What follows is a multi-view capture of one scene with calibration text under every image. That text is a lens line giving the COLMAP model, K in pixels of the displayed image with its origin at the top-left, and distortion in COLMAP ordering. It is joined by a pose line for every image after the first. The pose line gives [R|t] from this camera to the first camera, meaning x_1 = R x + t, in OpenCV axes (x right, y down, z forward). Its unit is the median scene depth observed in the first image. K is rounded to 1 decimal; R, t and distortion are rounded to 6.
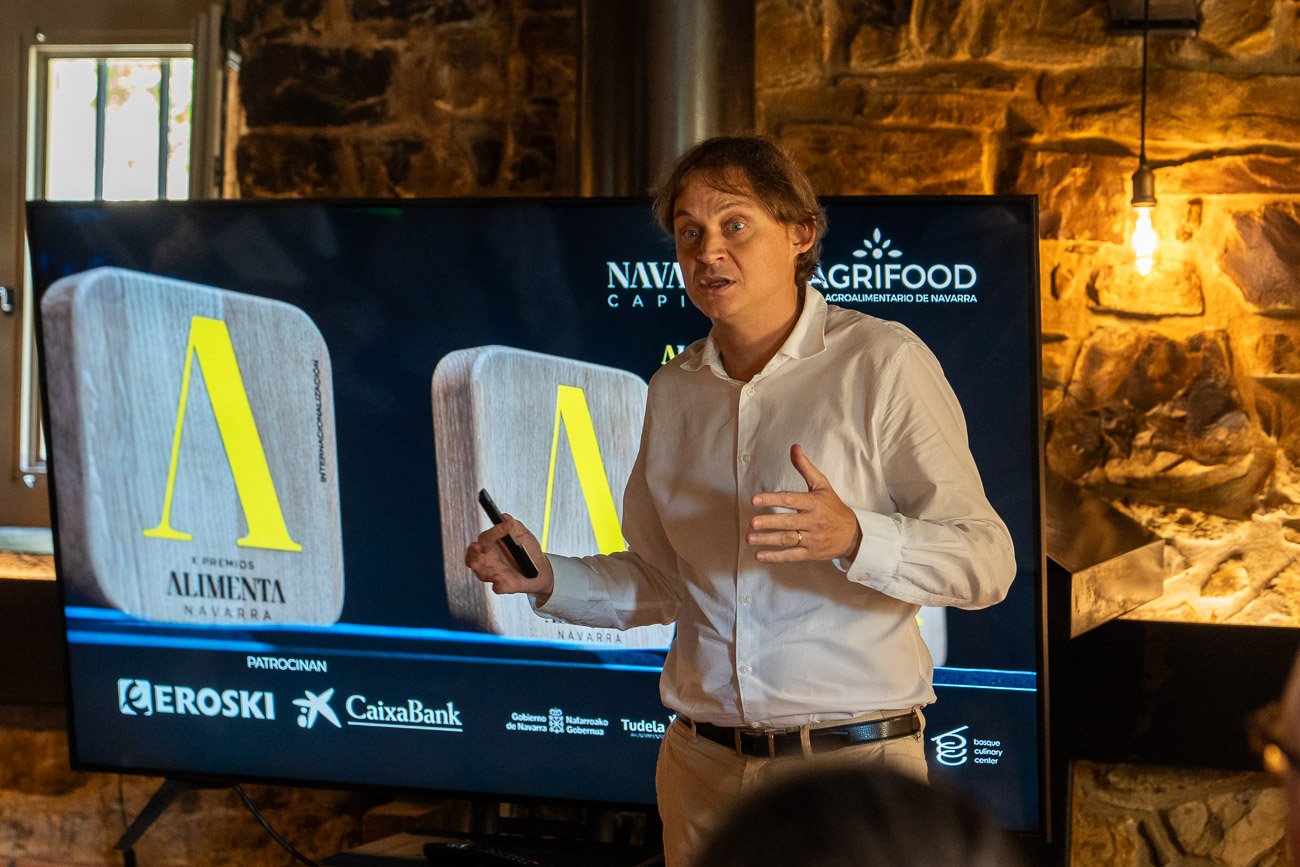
lens RADIAL K [[3204.3, 0, 650.2], [0, 3204.3, 491.6], [0, 0, 1]] dist [0.003611, 0.663271]
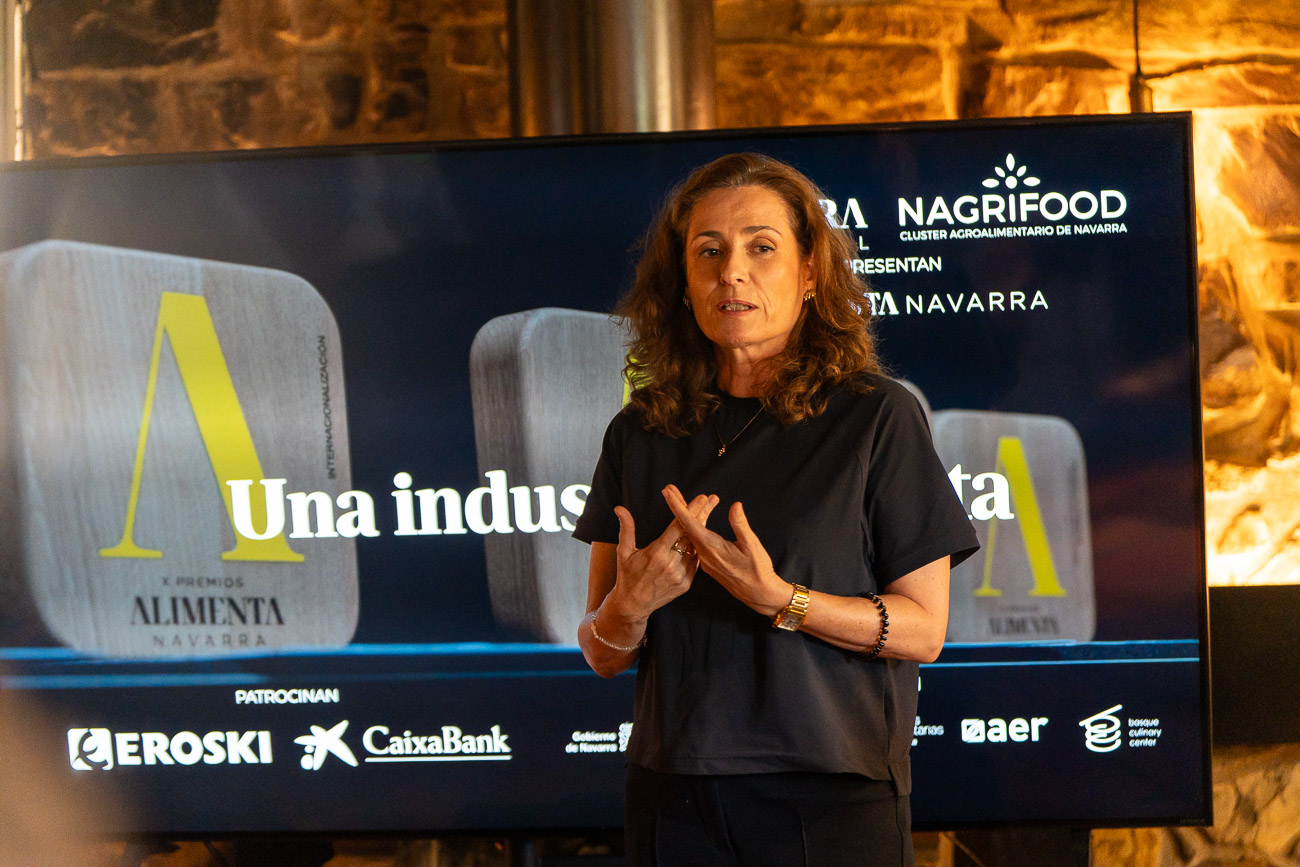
lens RADIAL K [[3946.2, 0, 649.8], [0, 3946.2, 510.2], [0, 0, 1]] dist [-0.106230, -2.425032]
pose [[0.971467, -0.059052, 0.229708, -0.251434], [0.058682, 0.998241, 0.008444, 0.001407], [-0.229803, 0.005276, 0.973223, -0.037383]]
